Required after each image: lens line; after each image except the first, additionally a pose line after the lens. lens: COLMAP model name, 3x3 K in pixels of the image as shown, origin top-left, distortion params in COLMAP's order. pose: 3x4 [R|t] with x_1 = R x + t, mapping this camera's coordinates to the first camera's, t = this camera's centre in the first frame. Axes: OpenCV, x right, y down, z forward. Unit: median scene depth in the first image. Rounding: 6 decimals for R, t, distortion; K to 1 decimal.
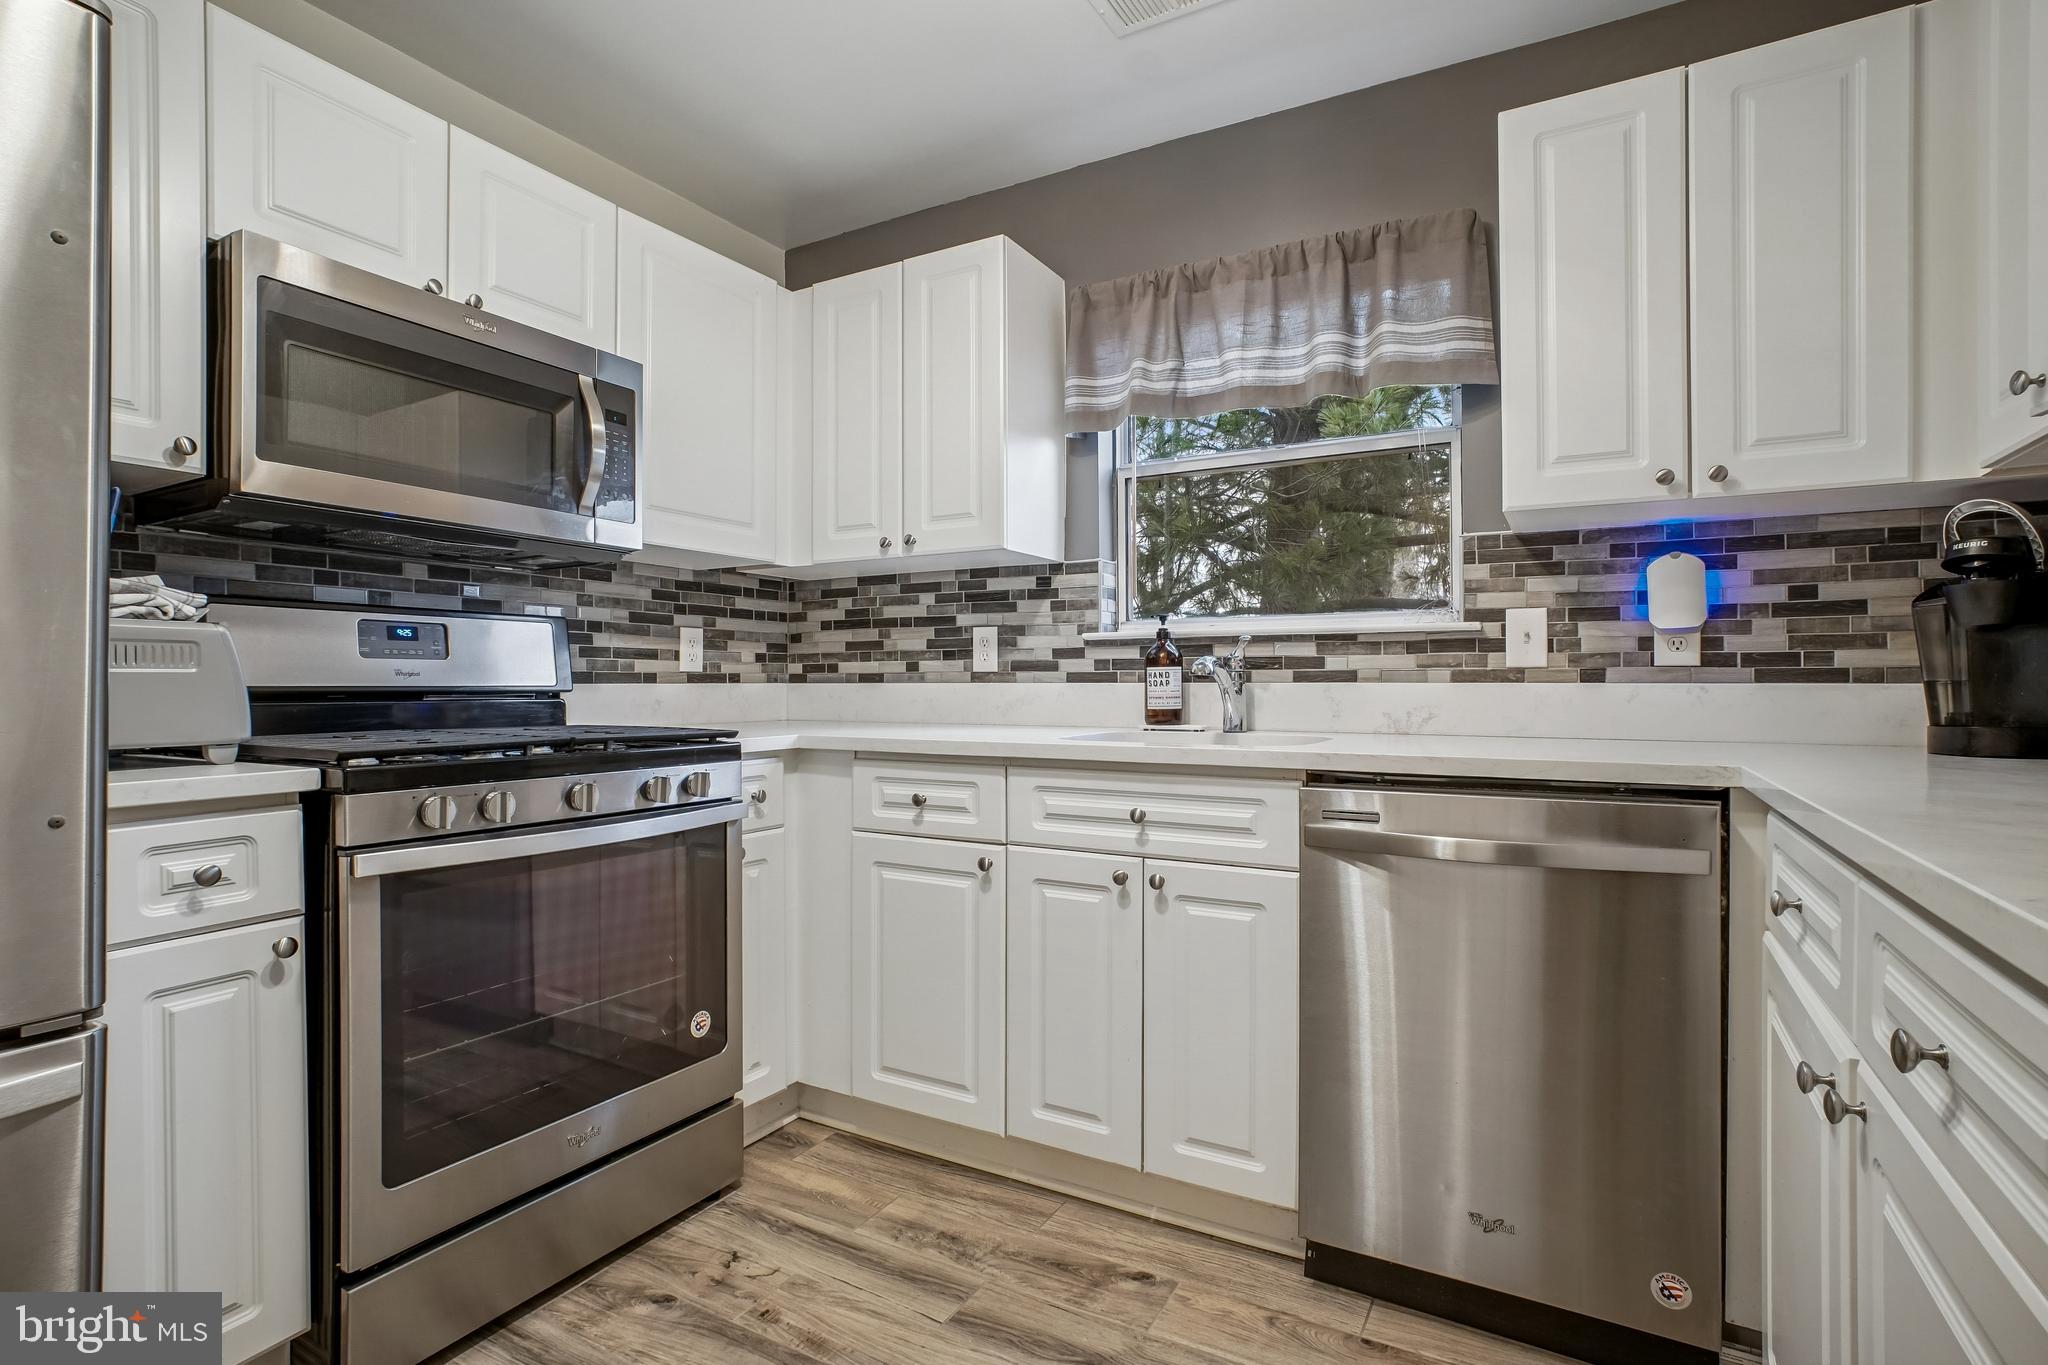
lens RADIAL K [[1006.6, 0, 1005.2], [0, 1006.6, 676.2], [0, 0, 1]] dist [-0.031460, 0.016289]
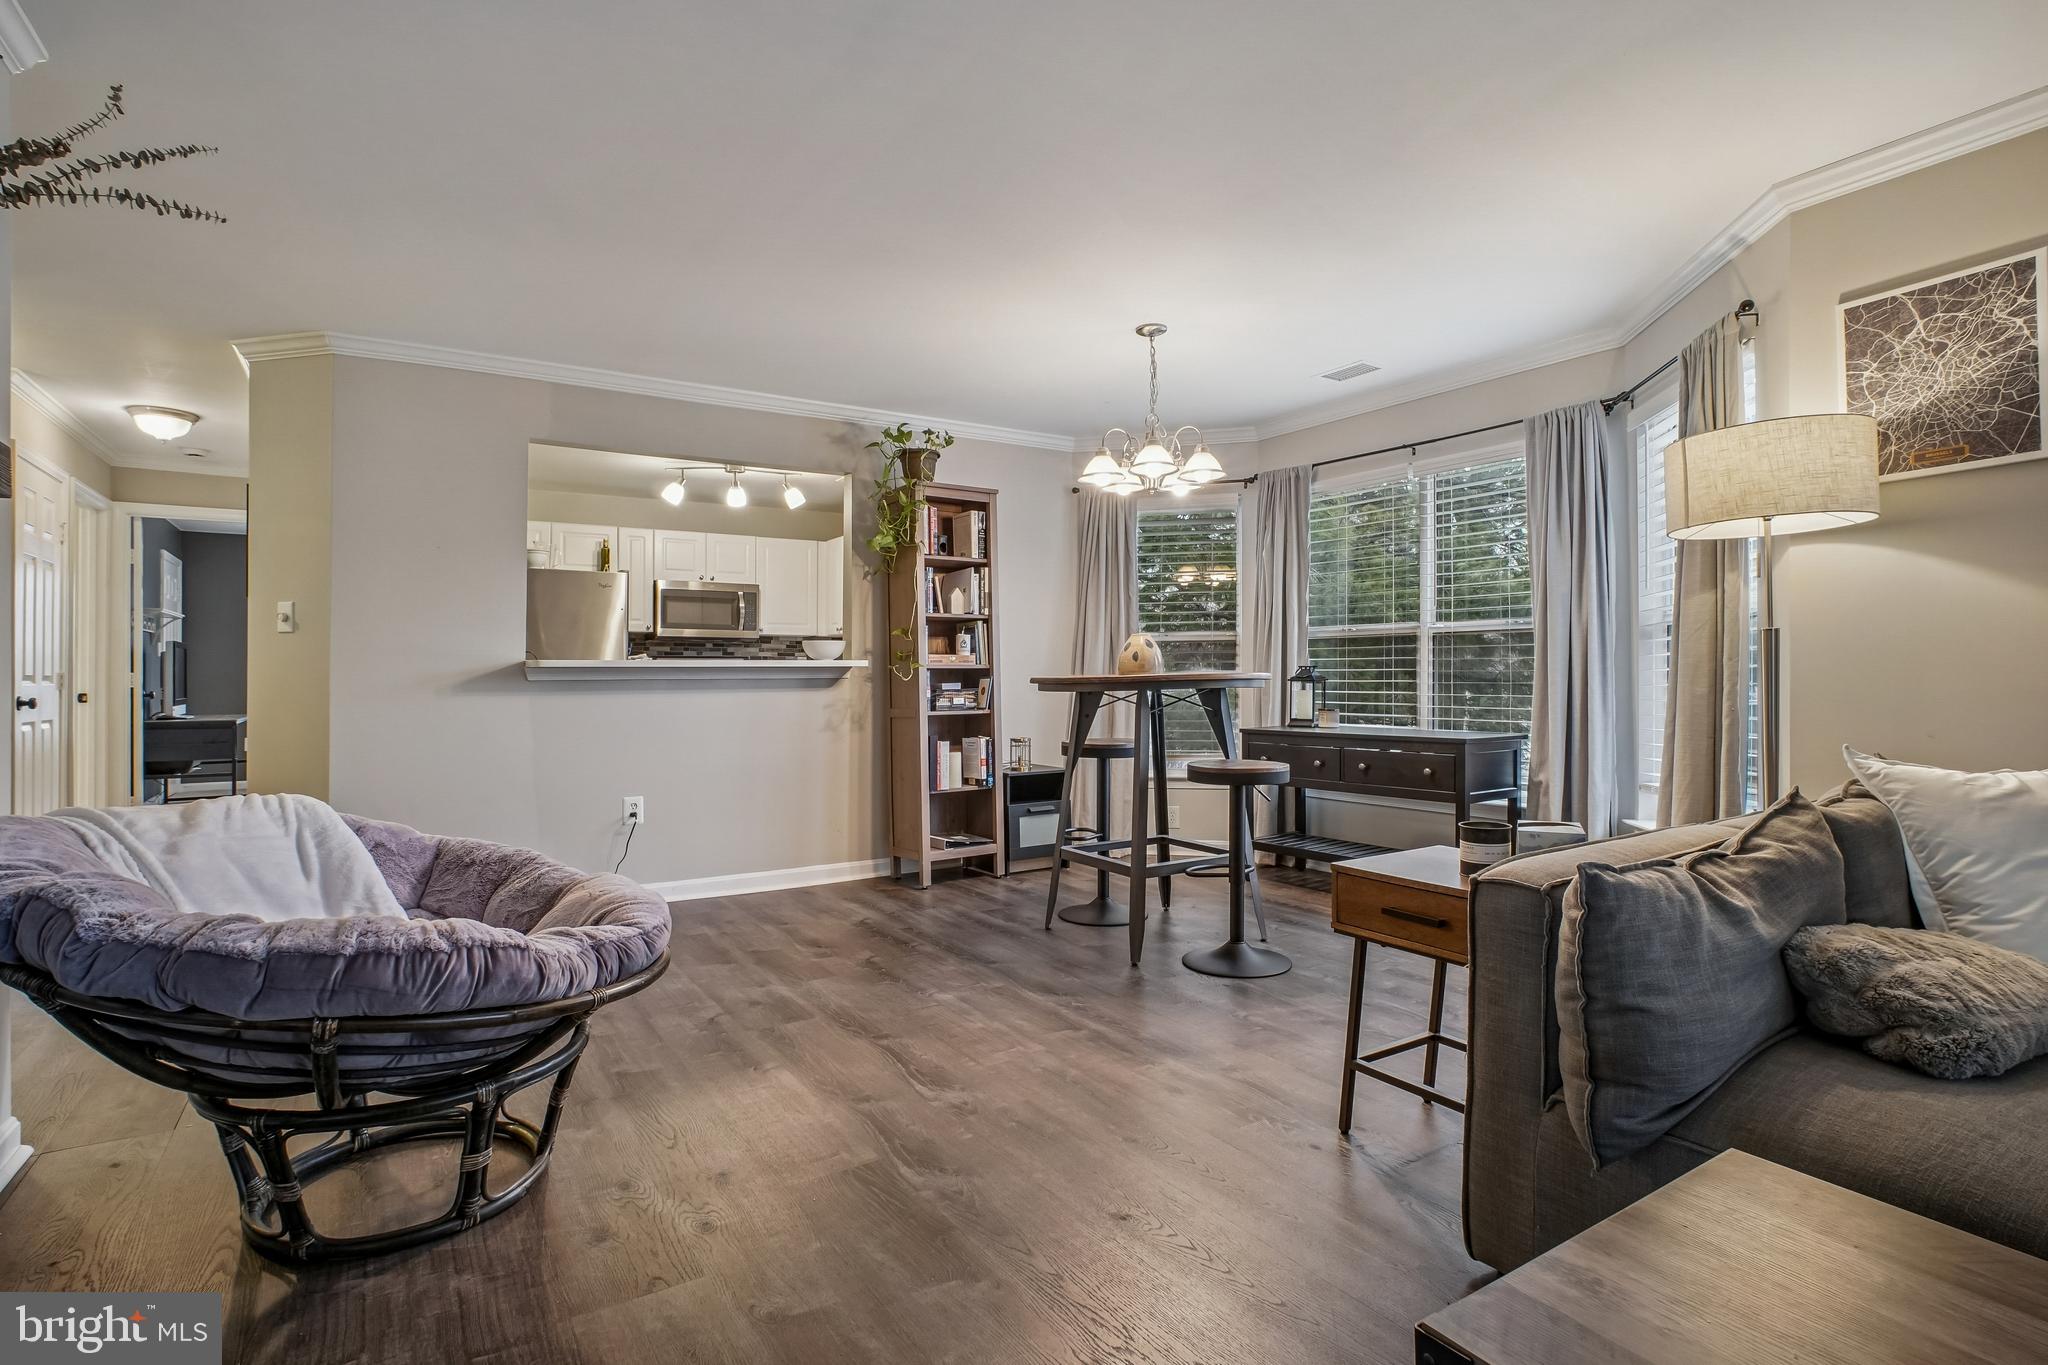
lens RADIAL K [[1014.1, 0, 1024.8], [0, 1014.1, 667.2], [0, 0, 1]] dist [-0.028950, 0.021304]
pose [[0.873019, -0.006786, -0.487639, 2.131230], [0.006024, 0.999977, -0.003131, -0.004583], [0.487649, -0.000204, 0.873040, -1.608793]]
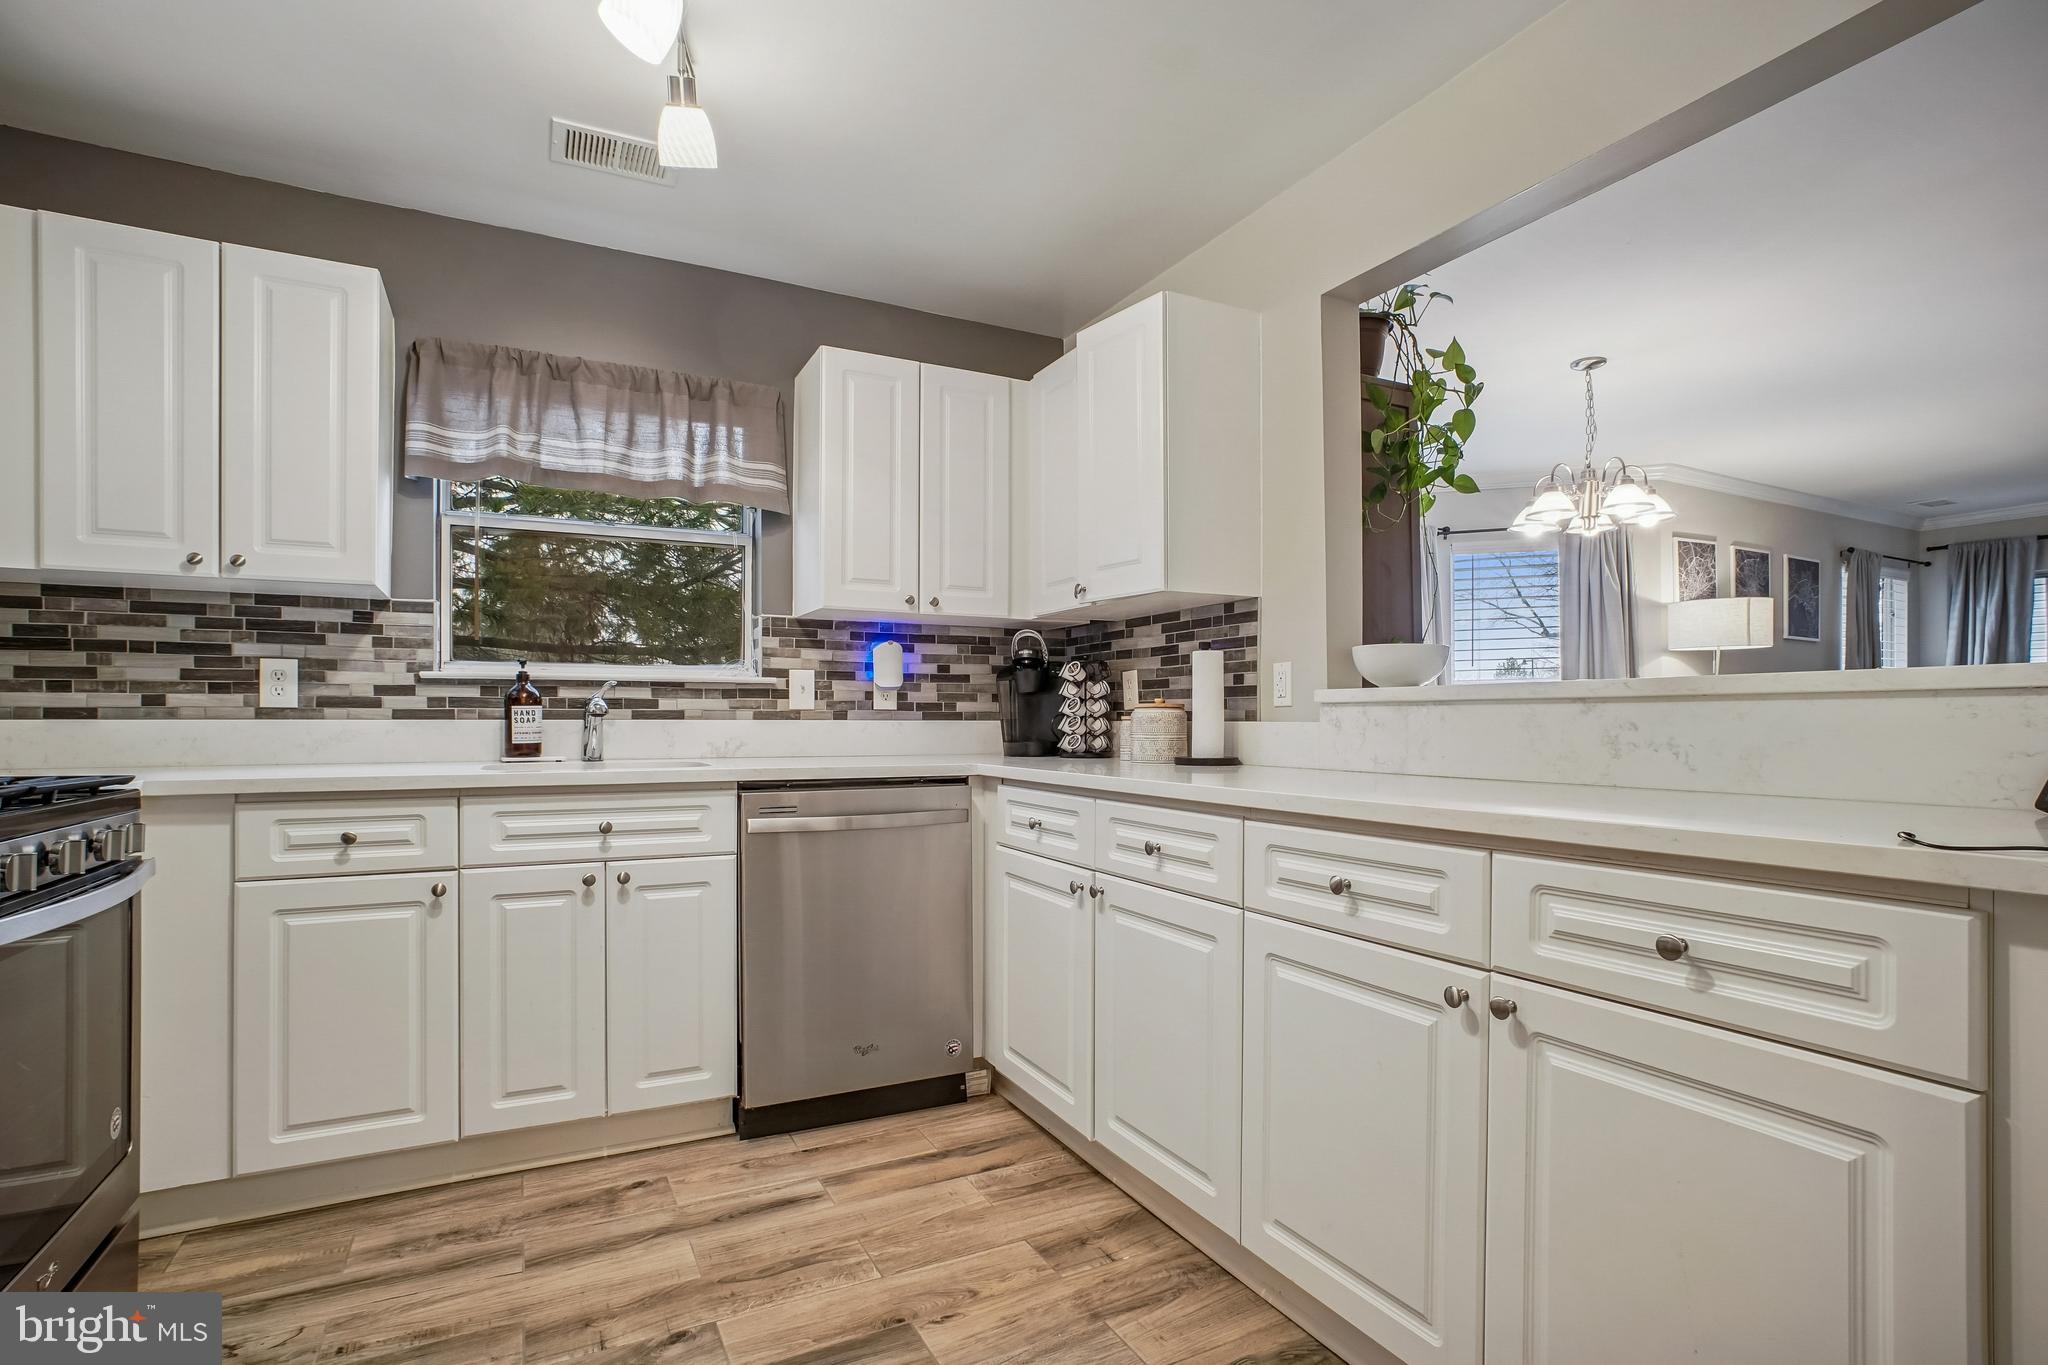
lens RADIAL K [[971.9, 0, 1014.0], [0, 971.9, 717.9], [0, 0, 1]] dist [-0.000930, 0.000775]
pose [[0.571504, 0.002099, 0.820596, -0.458662], [-0.006954, 0.999973, 0.002285, -0.001905], [-0.820570, -0.007012, 0.571503, -0.077467]]
